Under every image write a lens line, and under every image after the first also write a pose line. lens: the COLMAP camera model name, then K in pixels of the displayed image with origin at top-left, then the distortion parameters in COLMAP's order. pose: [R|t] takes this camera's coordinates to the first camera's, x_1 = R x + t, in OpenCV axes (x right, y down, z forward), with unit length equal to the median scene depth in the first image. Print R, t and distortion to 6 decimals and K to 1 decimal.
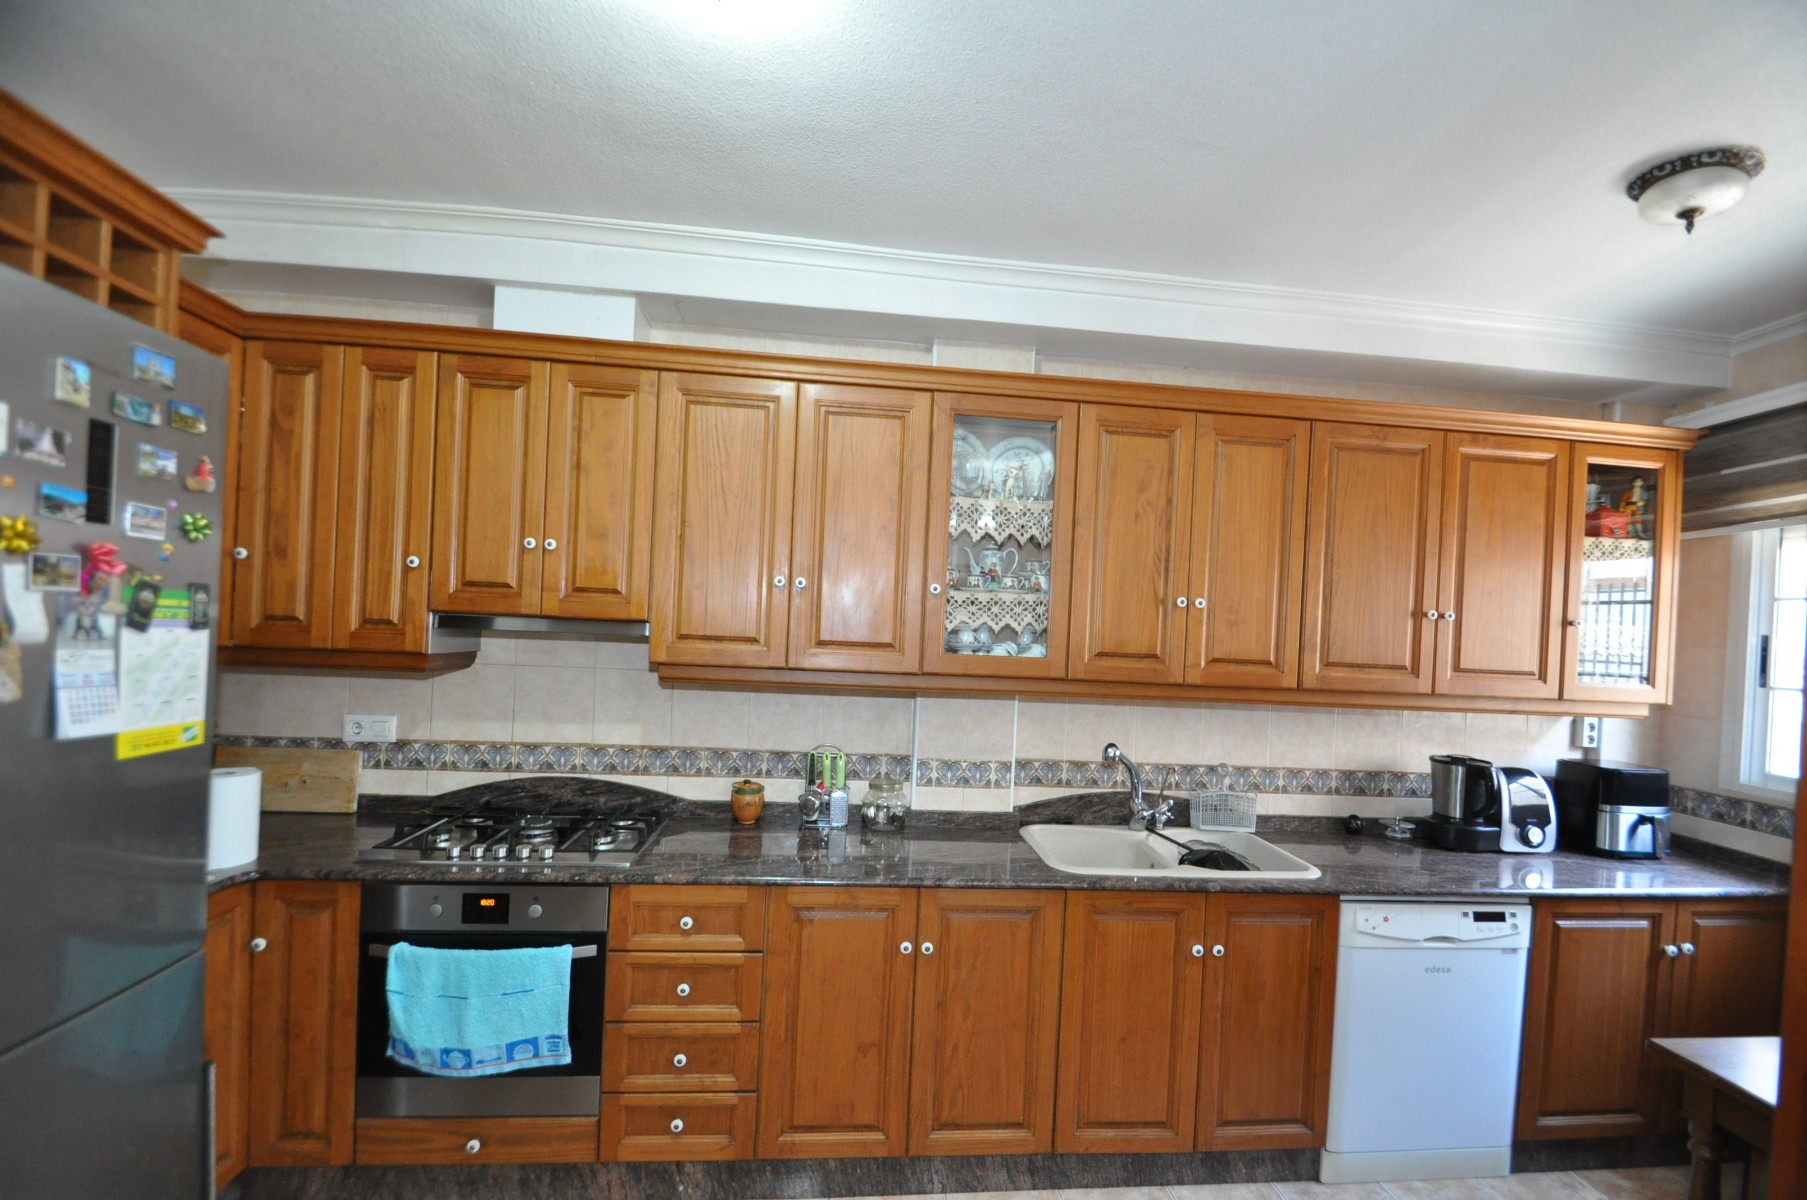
lens RADIAL K [[791.2, 0, 917.2], [0, 791.2, 632.2], [0, 0, 1]] dist [0.018565, -0.017508]
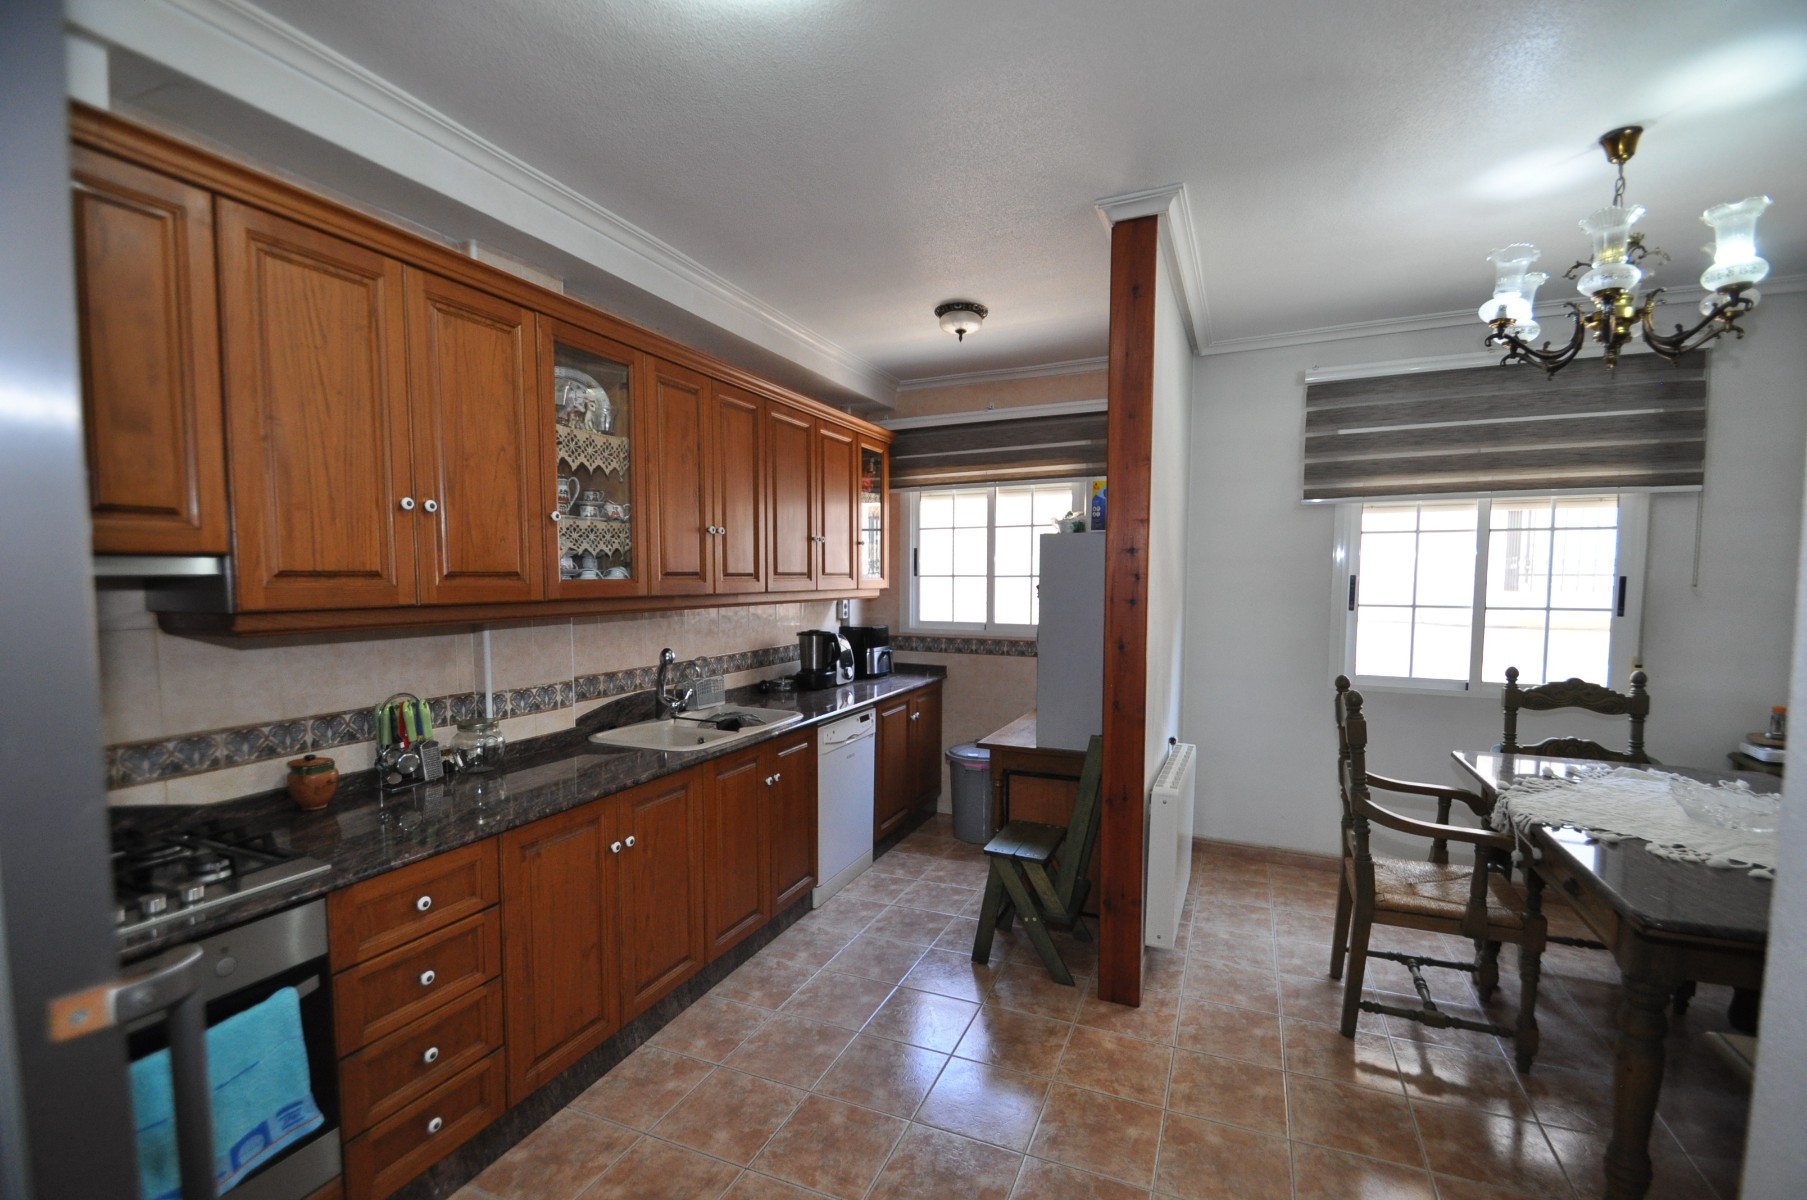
lens RADIAL K [[791.2, 0, 917.2], [0, 791.2, 632.2], [0, 0, 1]] dist [0.018565, -0.017508]
pose [[0.471151, -0.109877, 0.875182, -0.595898], [0.024663, 0.993464, 0.111450, -0.007523], [-0.881708, -0.030926, 0.470782, 0.100121]]
